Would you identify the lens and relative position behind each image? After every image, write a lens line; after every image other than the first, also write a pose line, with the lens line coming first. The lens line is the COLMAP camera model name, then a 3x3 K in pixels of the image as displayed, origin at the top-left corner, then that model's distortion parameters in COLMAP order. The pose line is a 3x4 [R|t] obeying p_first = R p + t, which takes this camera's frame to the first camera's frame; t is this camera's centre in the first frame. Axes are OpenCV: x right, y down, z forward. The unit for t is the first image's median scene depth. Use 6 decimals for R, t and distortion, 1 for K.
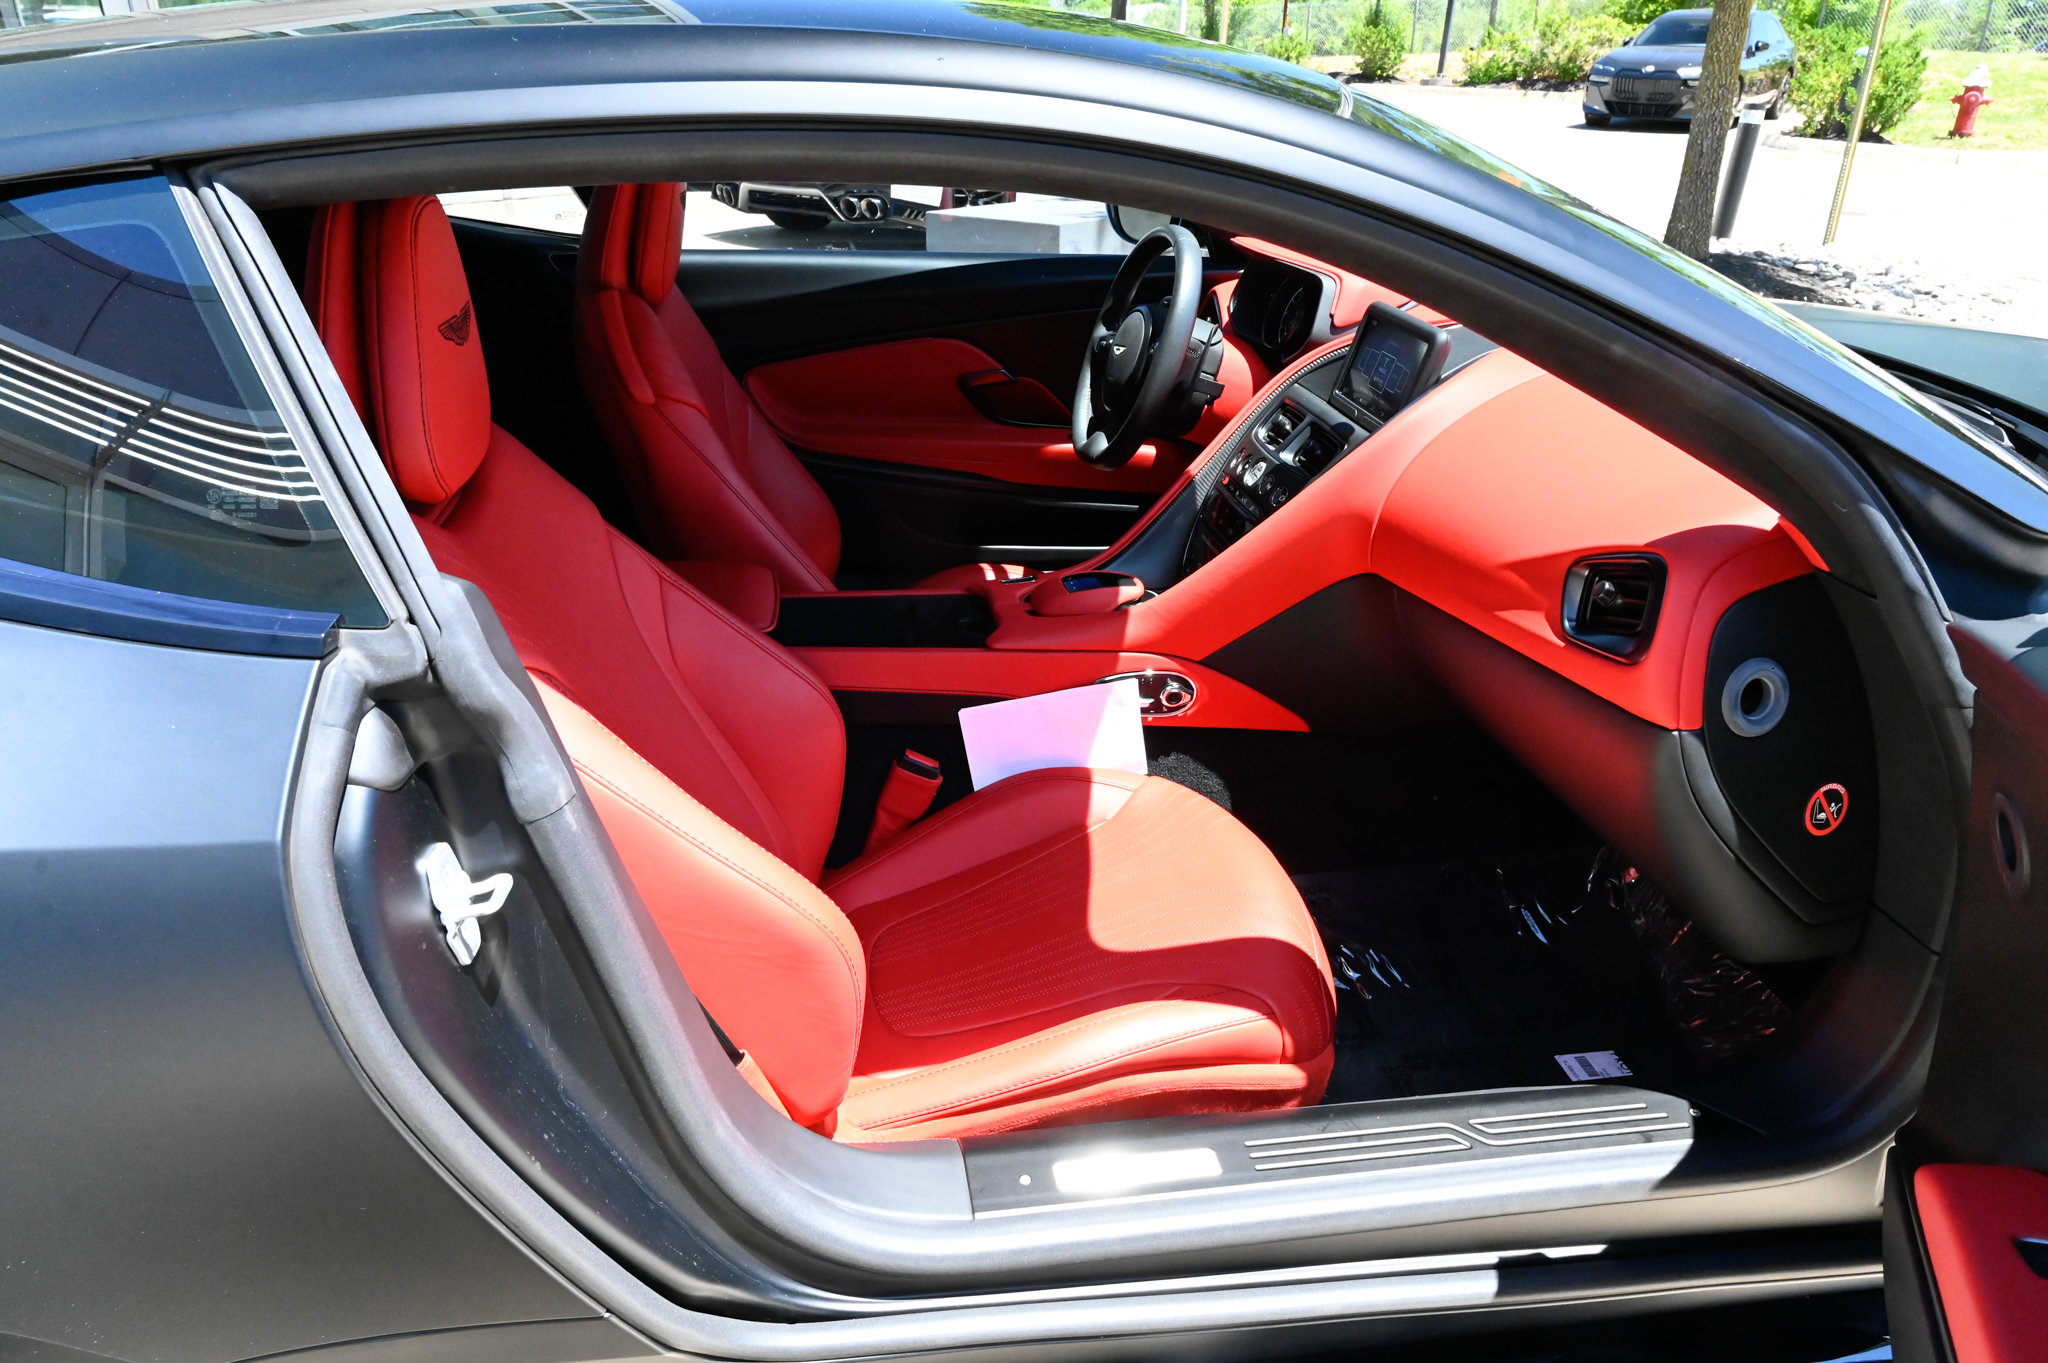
lens RADIAL K [[1375.1, 0, 1016.7], [0, 1375.1, 684.6], [0, 0, 1]] dist [-0.001184, 0.000779]
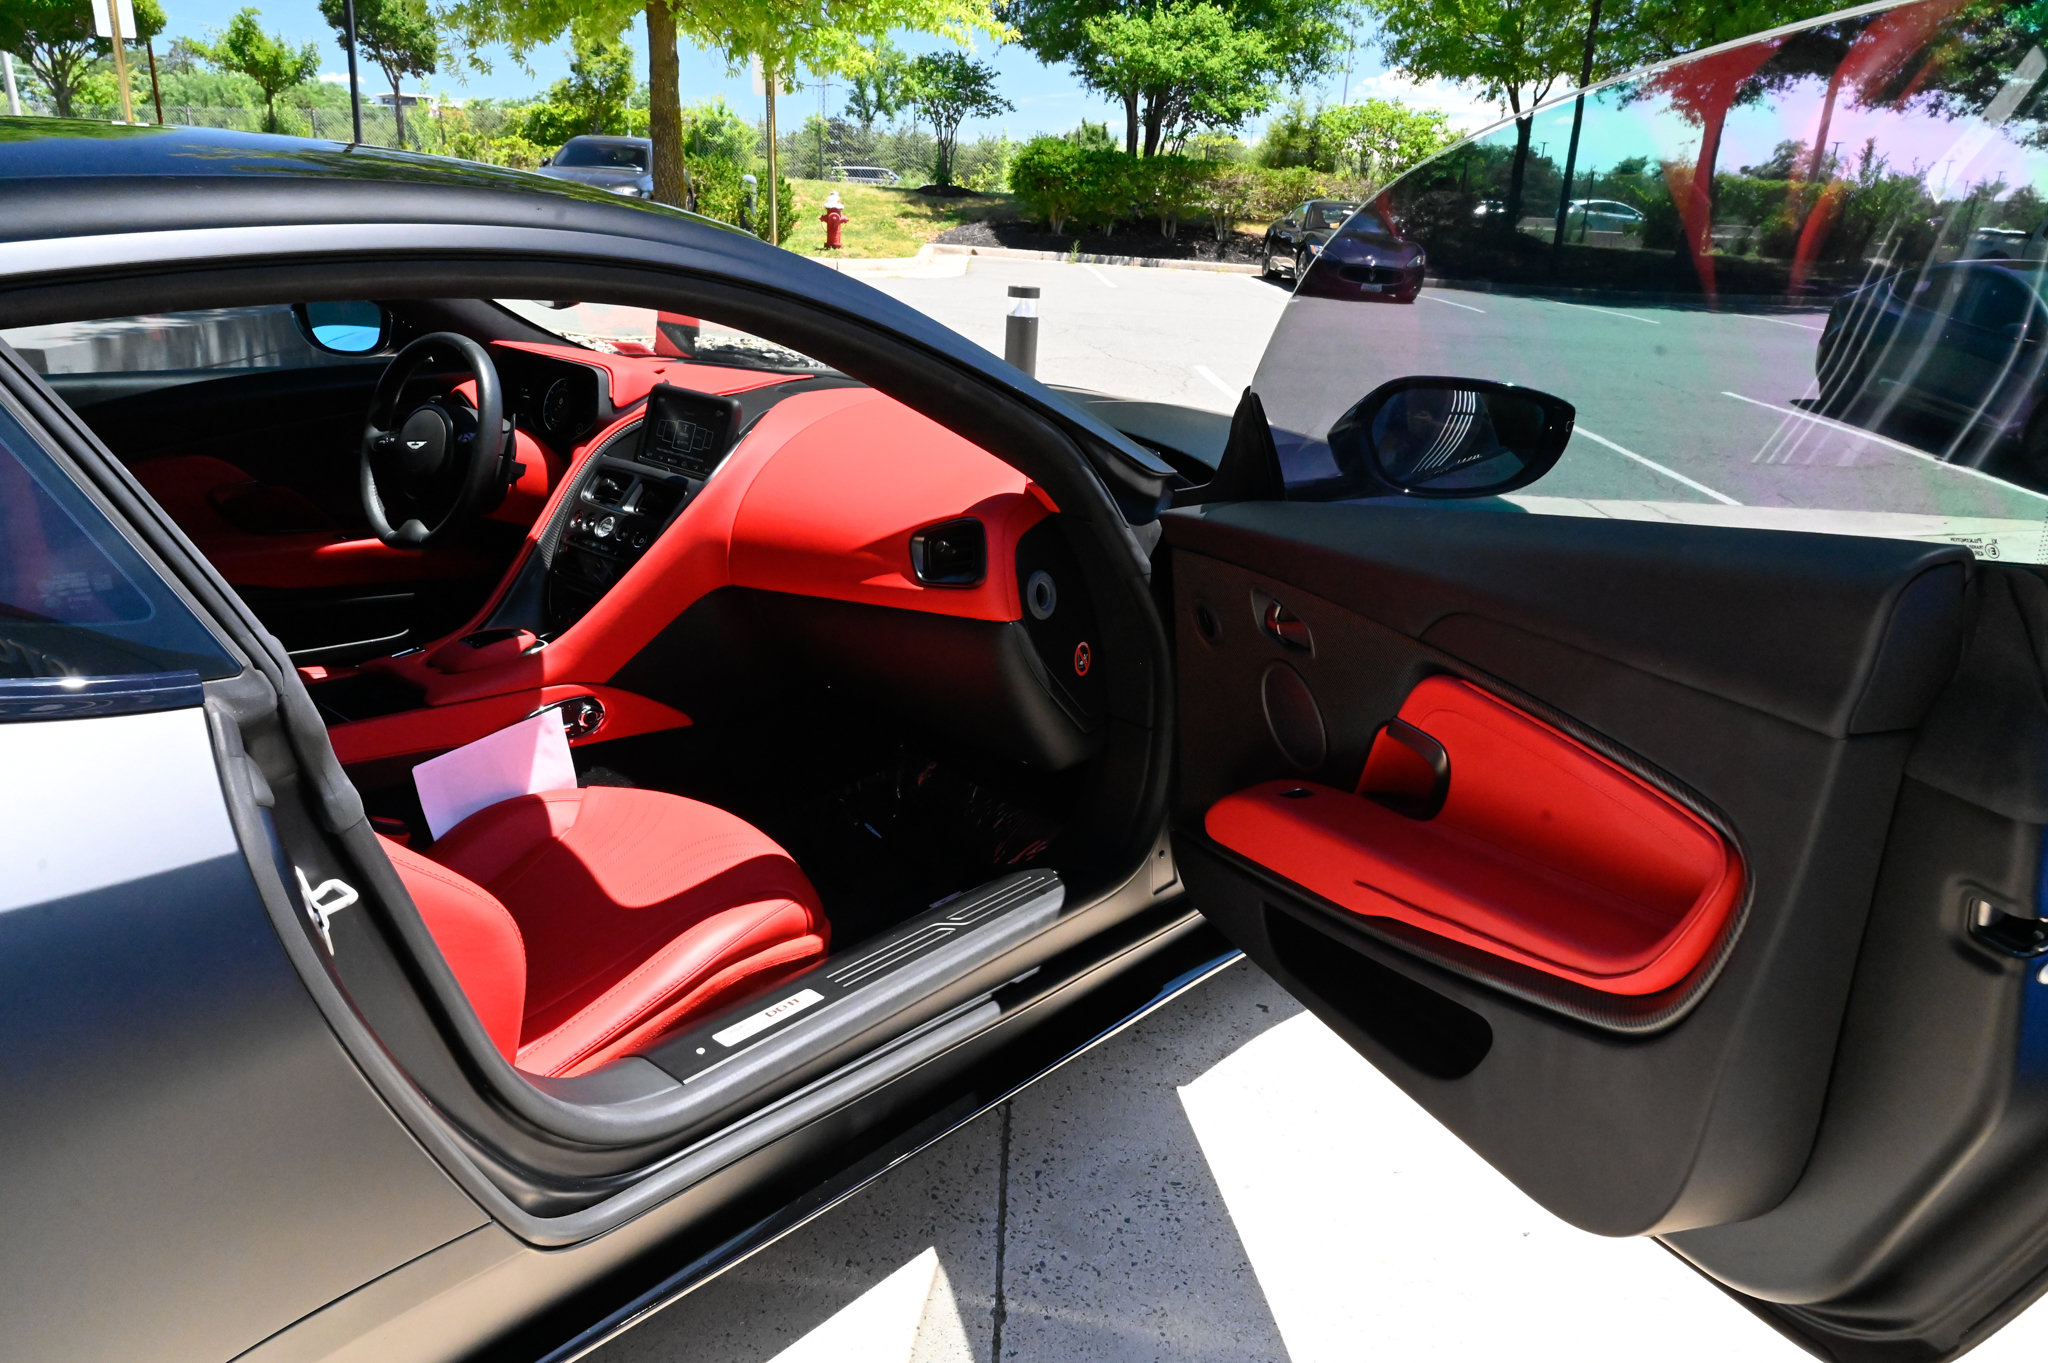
lens RADIAL K [[1375.1, 0, 1016.7], [0, 1375.1, 684.6], [0, 0, 1]] dist [-0.001184, 0.000779]
pose [[0.760266, -0.197621, 0.618823, -0.339106], [0.241177, 0.970386, 0.013590, 0.055175], [-0.603182, 0.138914, 0.785413, -0.162479]]
